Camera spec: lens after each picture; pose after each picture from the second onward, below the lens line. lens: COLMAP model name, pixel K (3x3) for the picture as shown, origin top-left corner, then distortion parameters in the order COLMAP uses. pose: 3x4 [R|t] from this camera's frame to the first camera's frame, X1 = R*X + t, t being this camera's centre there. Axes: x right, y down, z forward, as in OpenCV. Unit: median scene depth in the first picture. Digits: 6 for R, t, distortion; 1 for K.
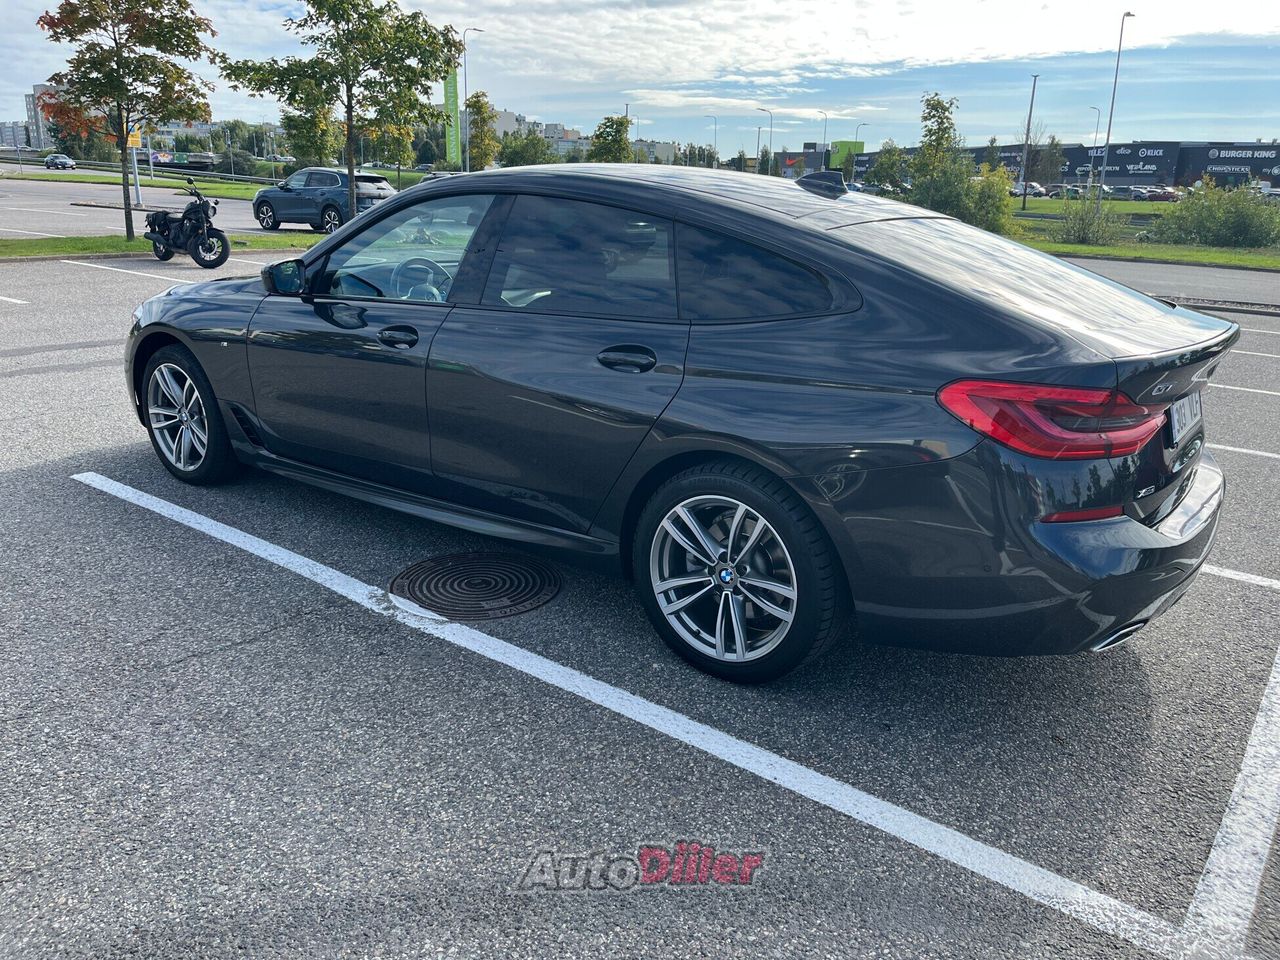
lens RADIAL K [[971.1, 0, 632.2], [0, 971.1, 484.4], [0, 0, 1]] dist [0.079762, -0.116689]
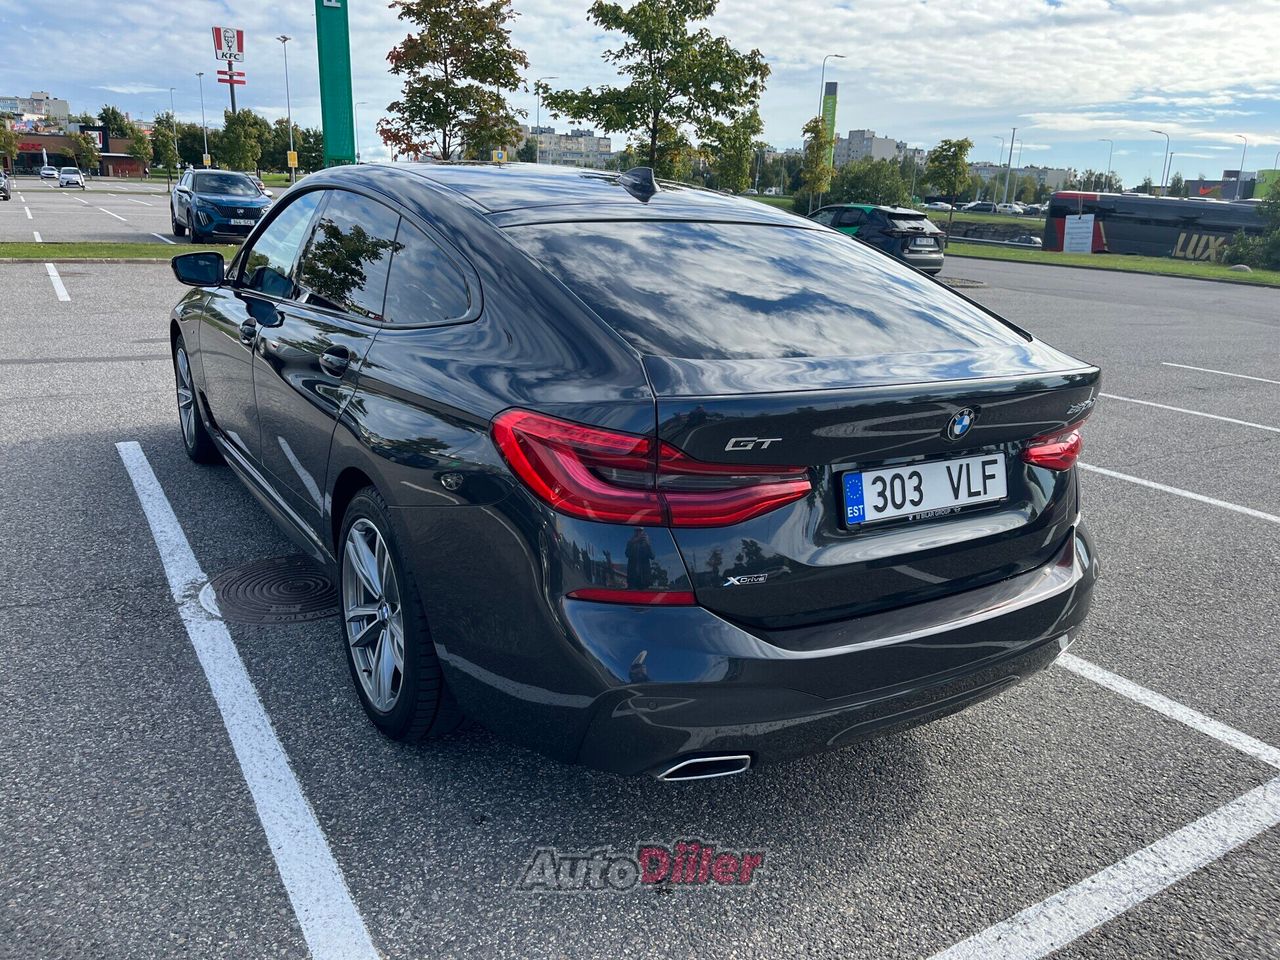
lens RADIAL K [[971.1, 0, 633.3], [0, 971.1, 483.3], [0, 0, 1]] dist [0.079762, -0.116689]
pose [[0.933650, 0.111047, -0.340539, 0.108719], [-0.120005, 0.992759, -0.005285, -0.008133], [0.337486, 0.045801, 0.940216, 0.042695]]
